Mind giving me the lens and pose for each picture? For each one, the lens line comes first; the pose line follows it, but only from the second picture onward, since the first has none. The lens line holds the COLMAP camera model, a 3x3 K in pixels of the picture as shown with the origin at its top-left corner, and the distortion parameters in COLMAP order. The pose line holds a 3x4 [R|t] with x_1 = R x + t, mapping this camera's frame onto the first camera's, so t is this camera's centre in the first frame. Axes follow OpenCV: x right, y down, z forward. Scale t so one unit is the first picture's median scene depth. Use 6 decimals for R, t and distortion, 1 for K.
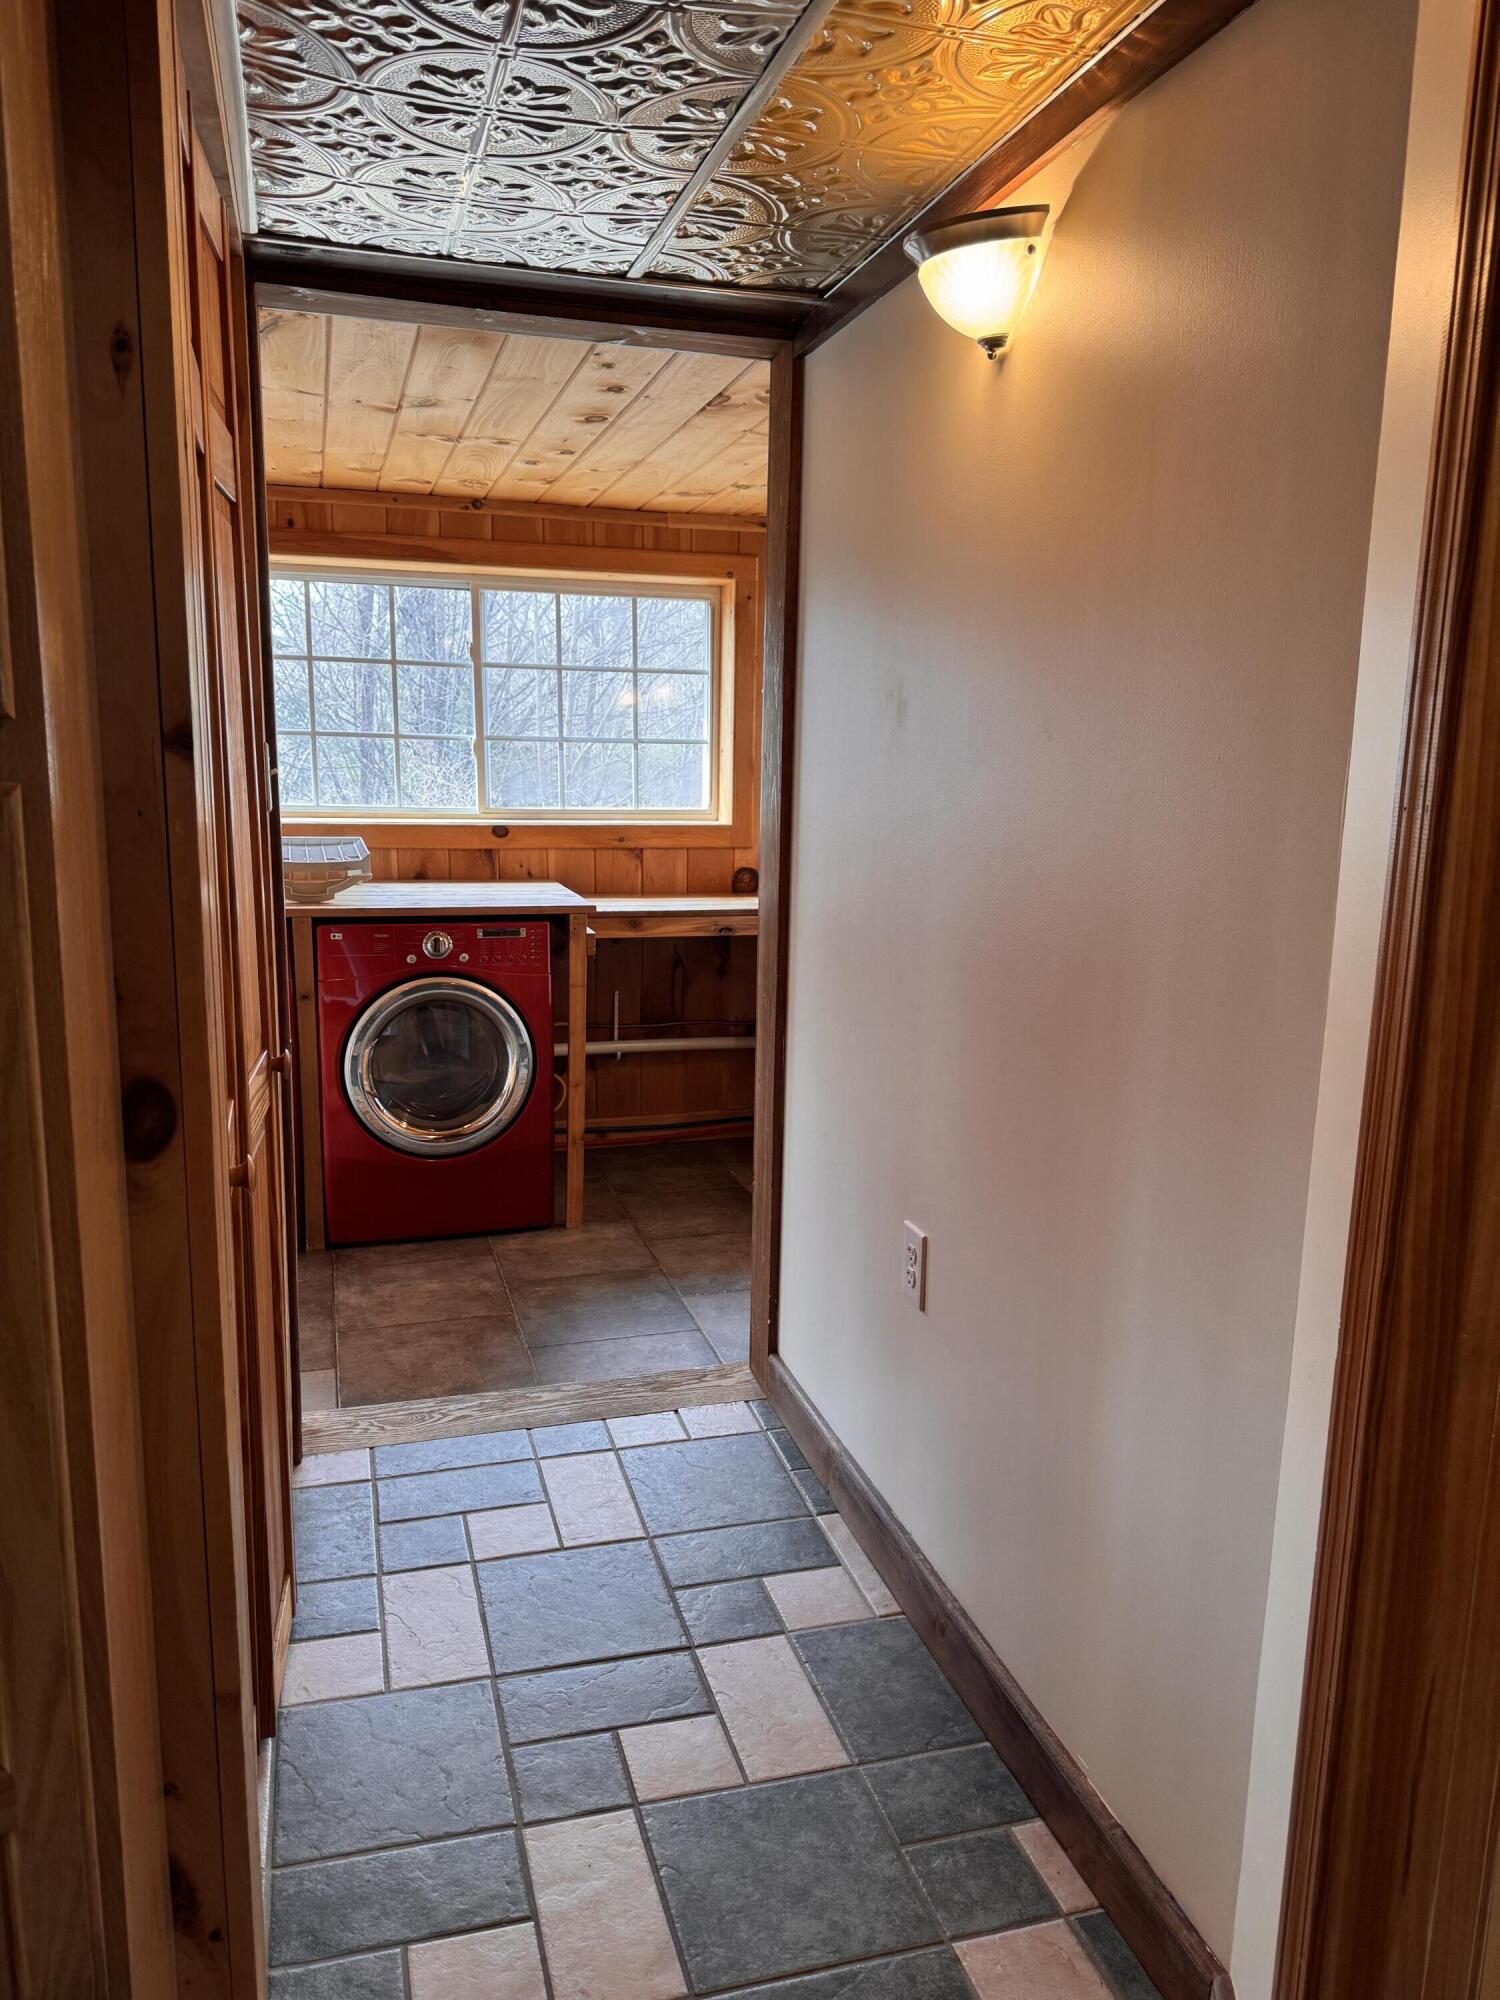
lens RADIAL K [[1415.1, 0, 752.3], [0, 1415.1, 998.7], [0, 0, 1]] dist [0.012936, -0.004511]
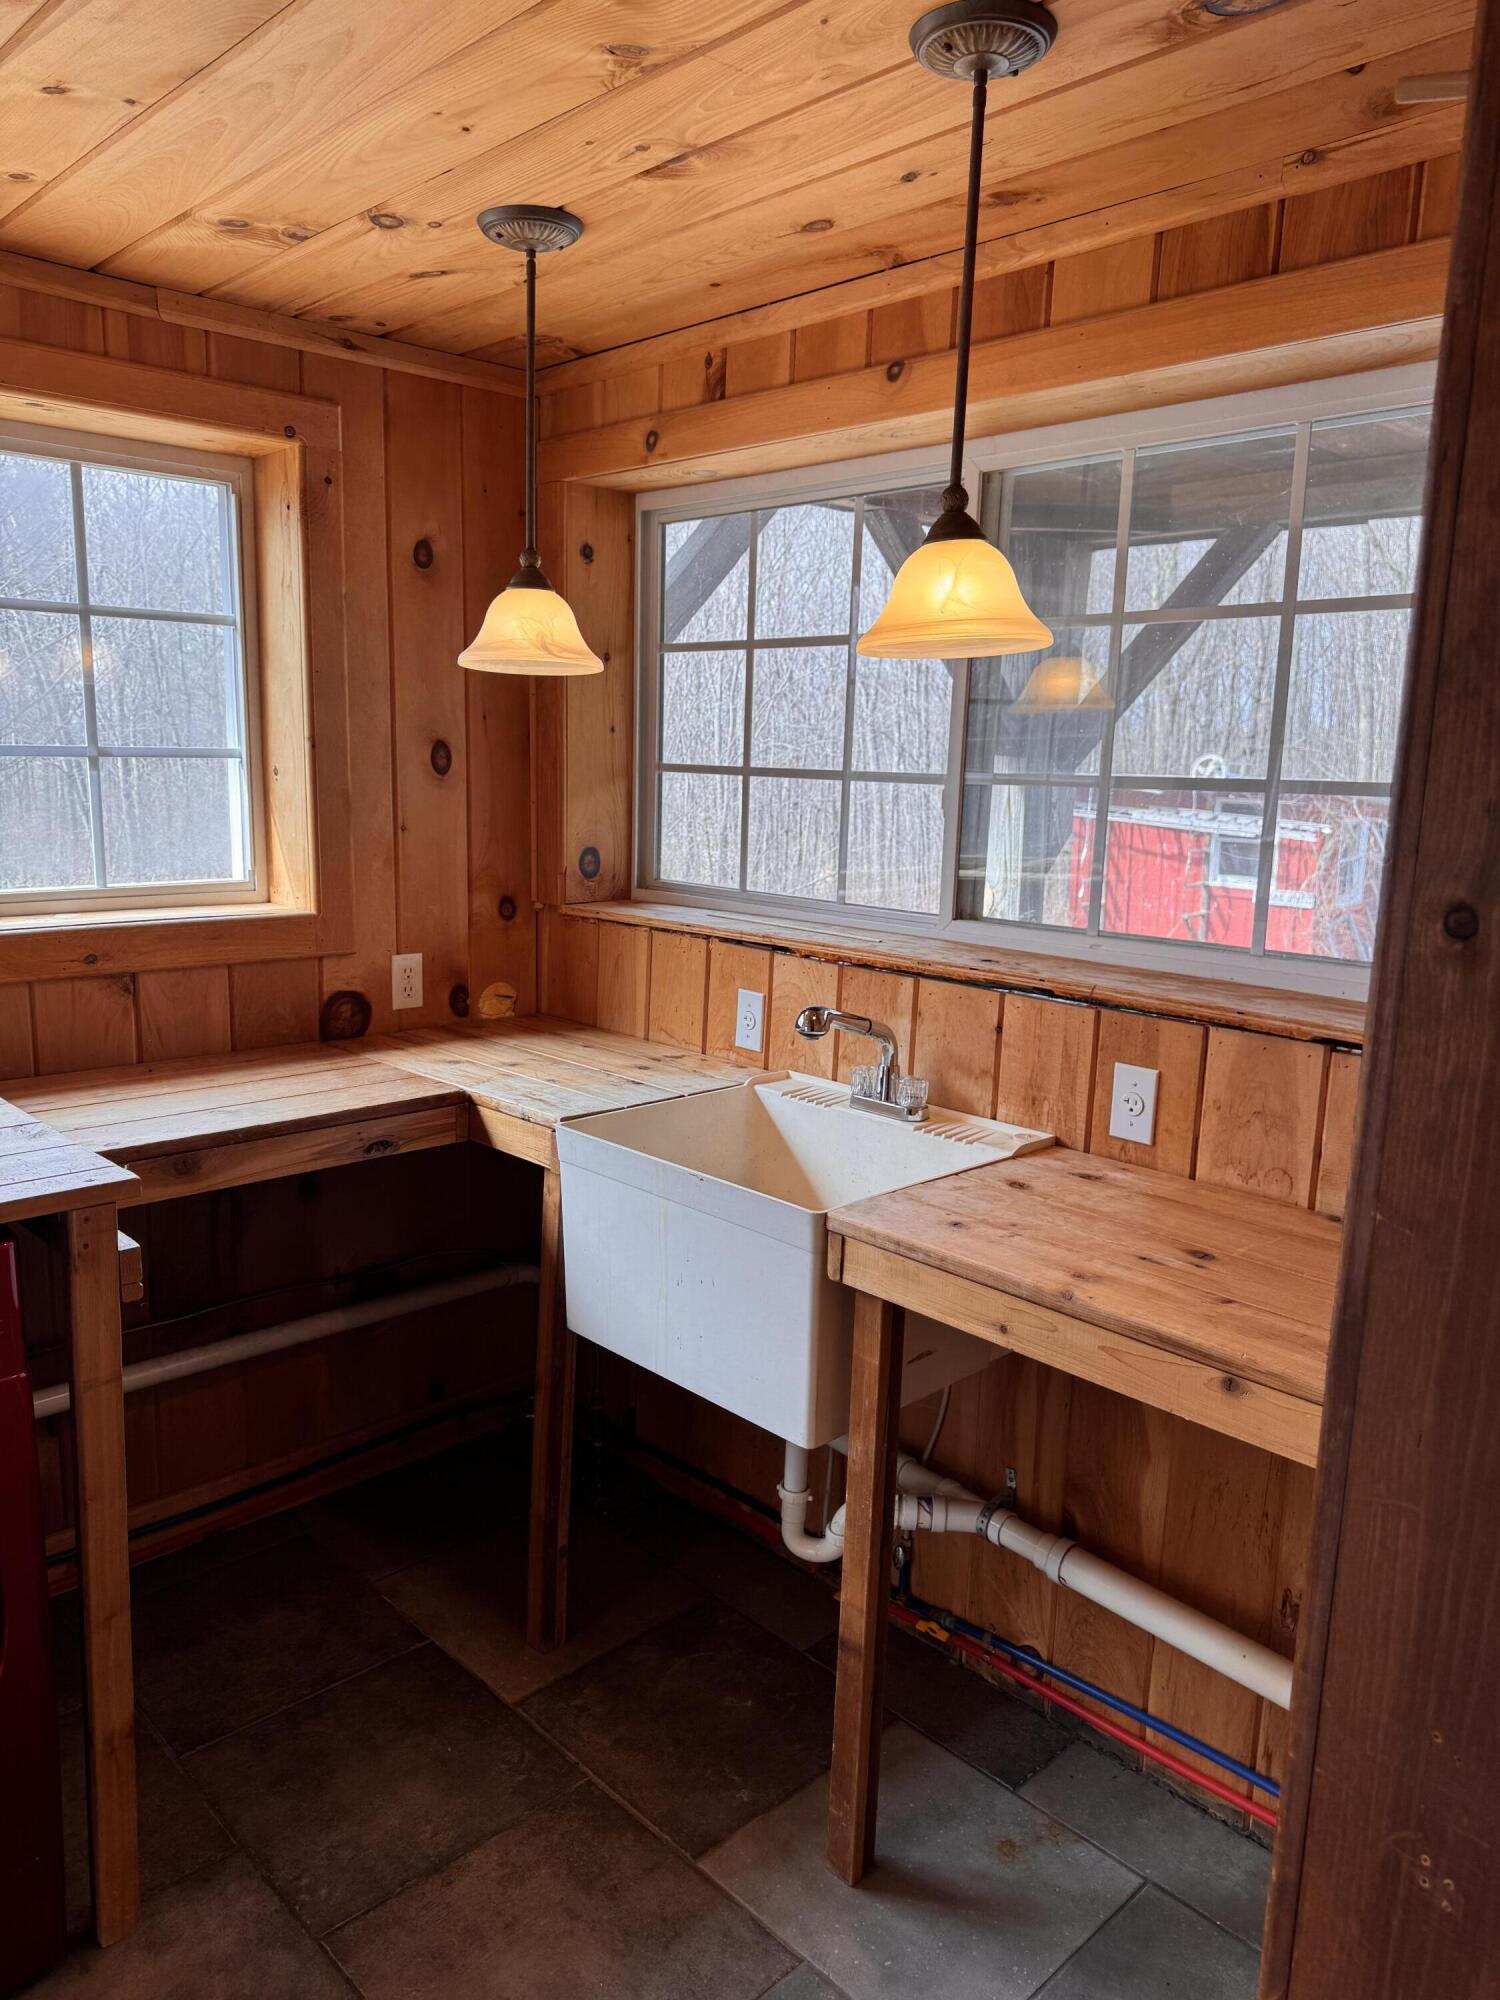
lens RADIAL K [[1415.1, 0, 739.6], [0, 1415.1, 968.2], [0, 0, 1]] dist [0.012936, -0.004511]
pose [[0.892466, -0.073537, 0.445081, -0.111007], [0.075685, 0.997047, 0.012972, -0.098875], [-0.444721, 0.022109, 0.895396, 0.464363]]
